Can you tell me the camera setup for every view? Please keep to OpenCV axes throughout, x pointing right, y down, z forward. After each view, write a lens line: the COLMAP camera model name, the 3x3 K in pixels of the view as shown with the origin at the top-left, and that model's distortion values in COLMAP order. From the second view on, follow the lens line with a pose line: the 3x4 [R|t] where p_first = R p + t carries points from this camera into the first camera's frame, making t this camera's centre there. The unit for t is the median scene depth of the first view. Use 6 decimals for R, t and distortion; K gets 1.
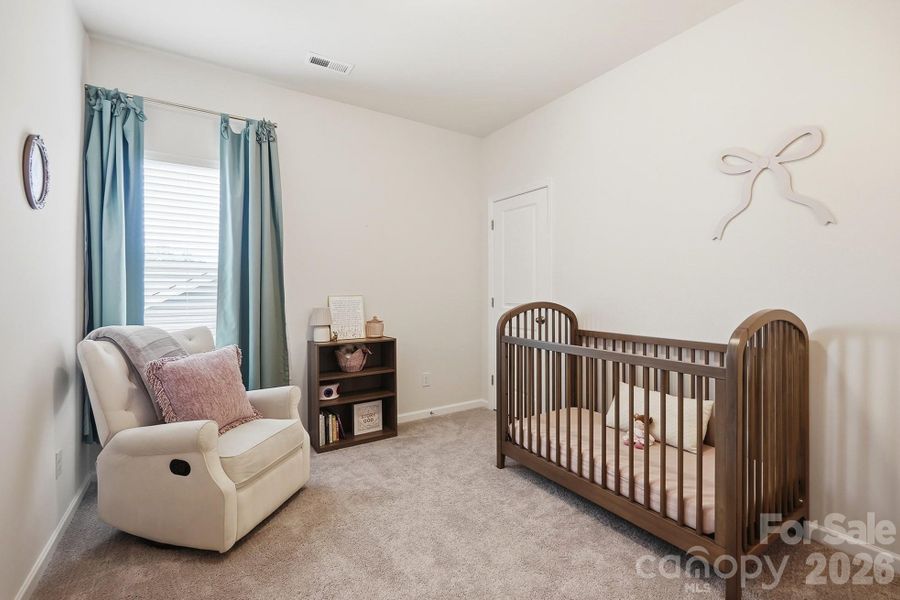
lens RADIAL K [[396.2, 0, 453.6], [0, 396.2, 292.5], [0, 0, 1]] dist [-0.007663, -0.000285]
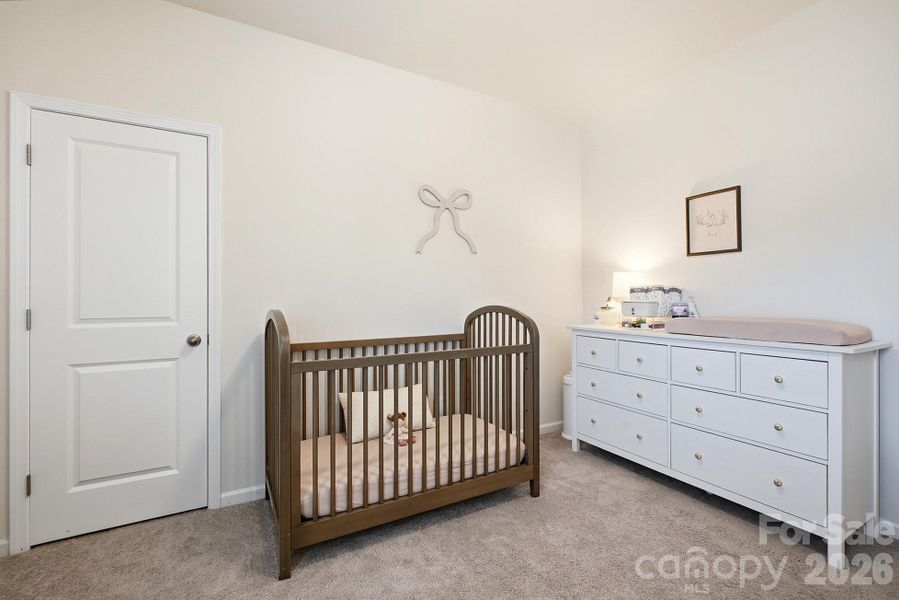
lens RADIAL K [[395.8, 0, 454.9], [0, 395.8, 282.3], [0, 0, 1]] dist [-0.007663, -0.000285]
pose [[0.062029, 0.027371, 0.997699, -0.583215], [0.001931, 0.999619, -0.027543, -0.006551], [-0.998072, 0.003635, 0.061952, 0.806372]]
